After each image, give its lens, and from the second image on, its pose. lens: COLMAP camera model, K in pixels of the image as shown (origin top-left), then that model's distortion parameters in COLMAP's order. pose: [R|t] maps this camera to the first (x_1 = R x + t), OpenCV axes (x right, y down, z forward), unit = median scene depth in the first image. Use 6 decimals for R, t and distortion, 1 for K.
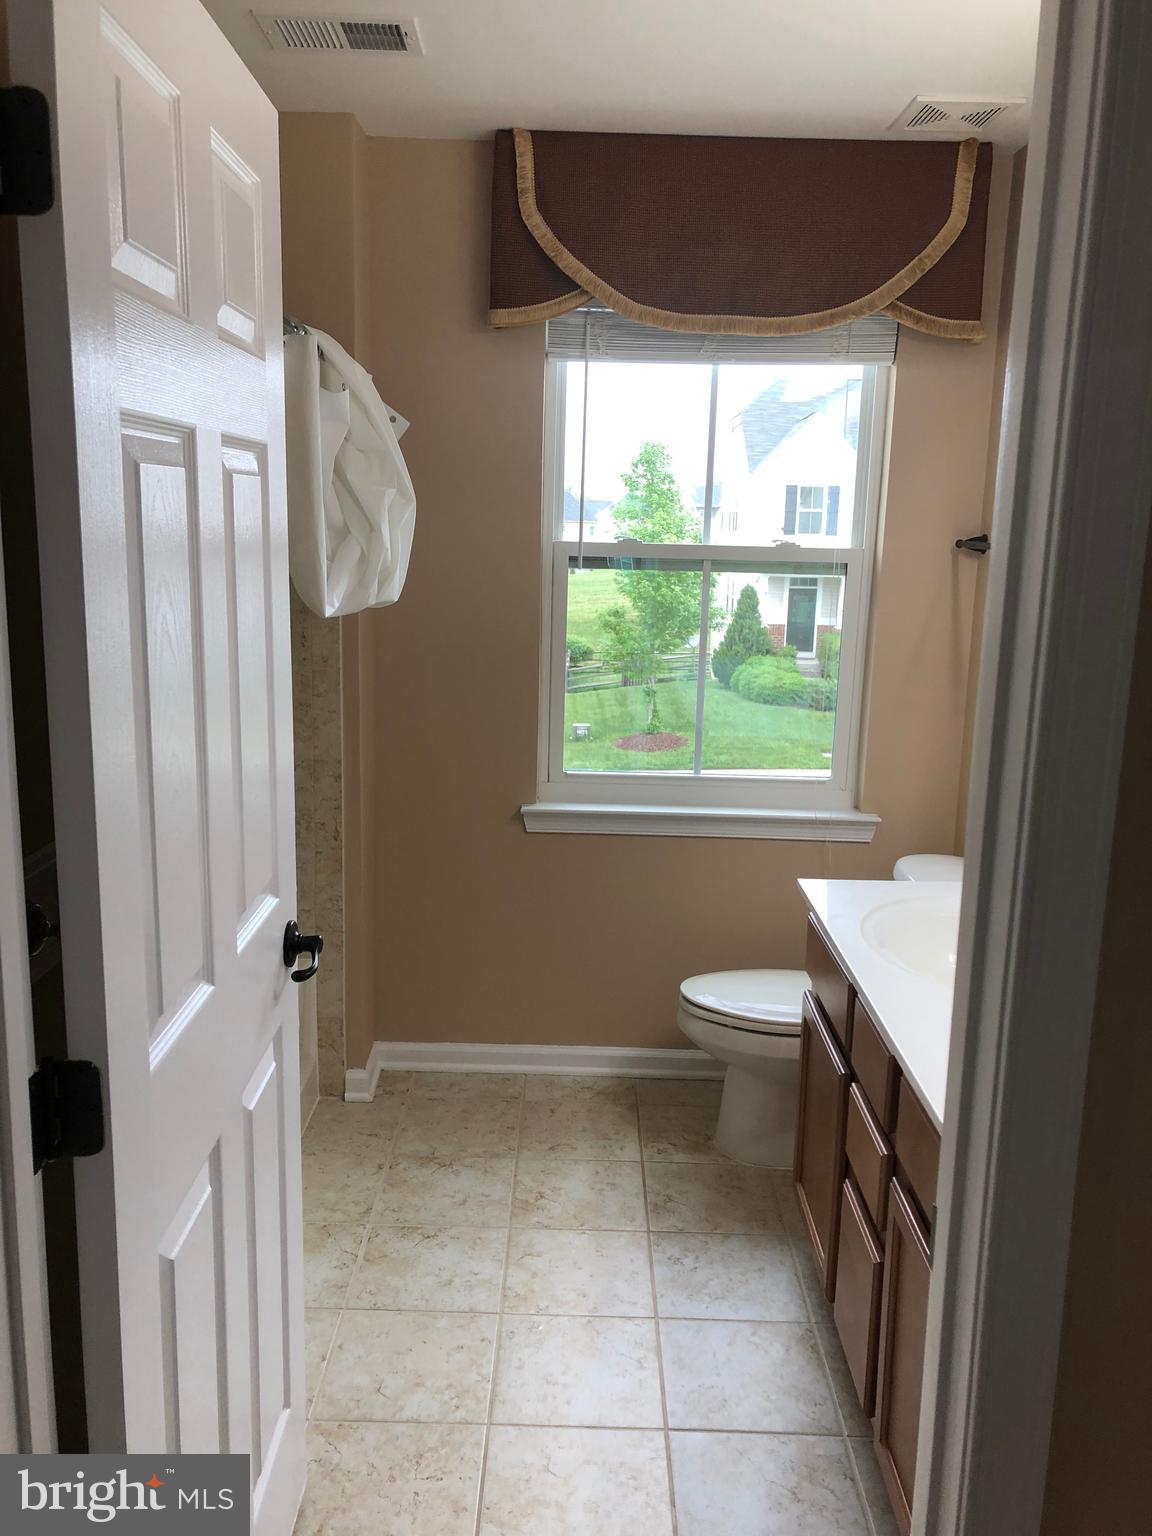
lens RADIAL K [[1262.9, 0, 585.3], [0, 1262.9, 763.0], [0, 0, 1]] dist [0.044742, -0.017778]
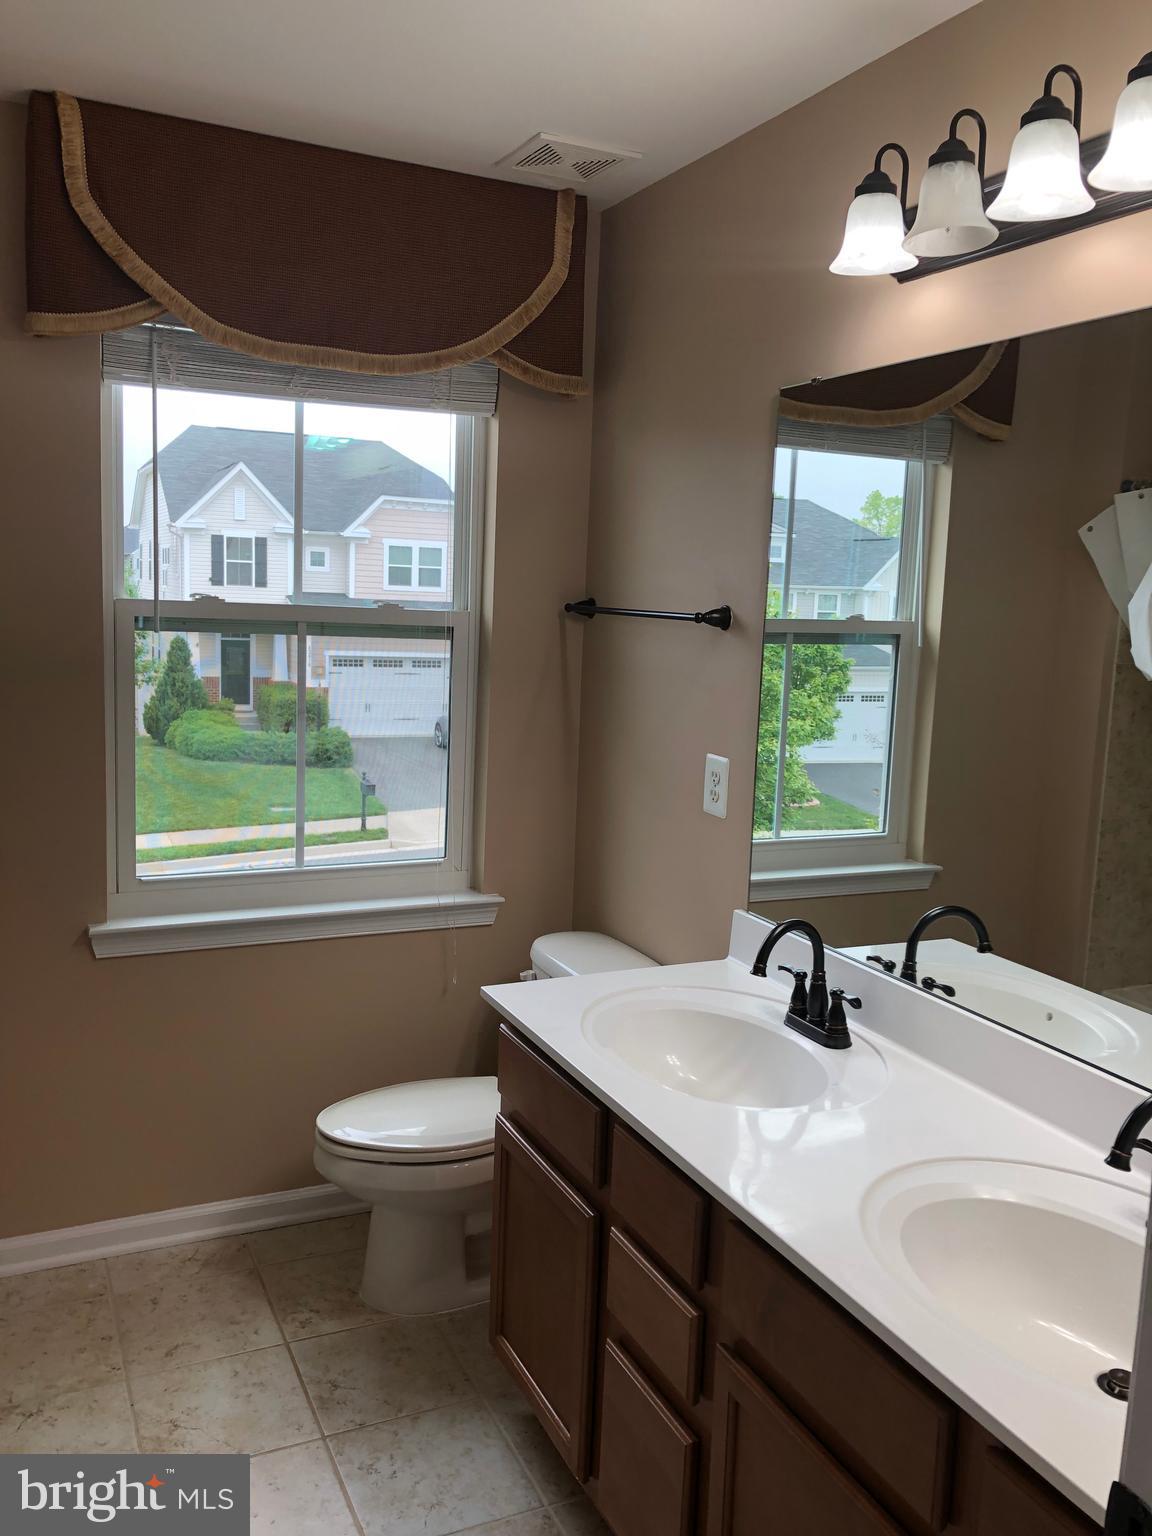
lens RADIAL K [[1262.9, 0, 569.9], [0, 1262.9, 767.1], [0, 0, 1]] dist [0.044742, -0.017778]
pose [[0.908597, -0.051485, 0.414488, -0.113308], [0.066434, 0.997554, -0.021721, -0.032338], [-0.412356, 0.047272, 0.909796, 0.143942]]
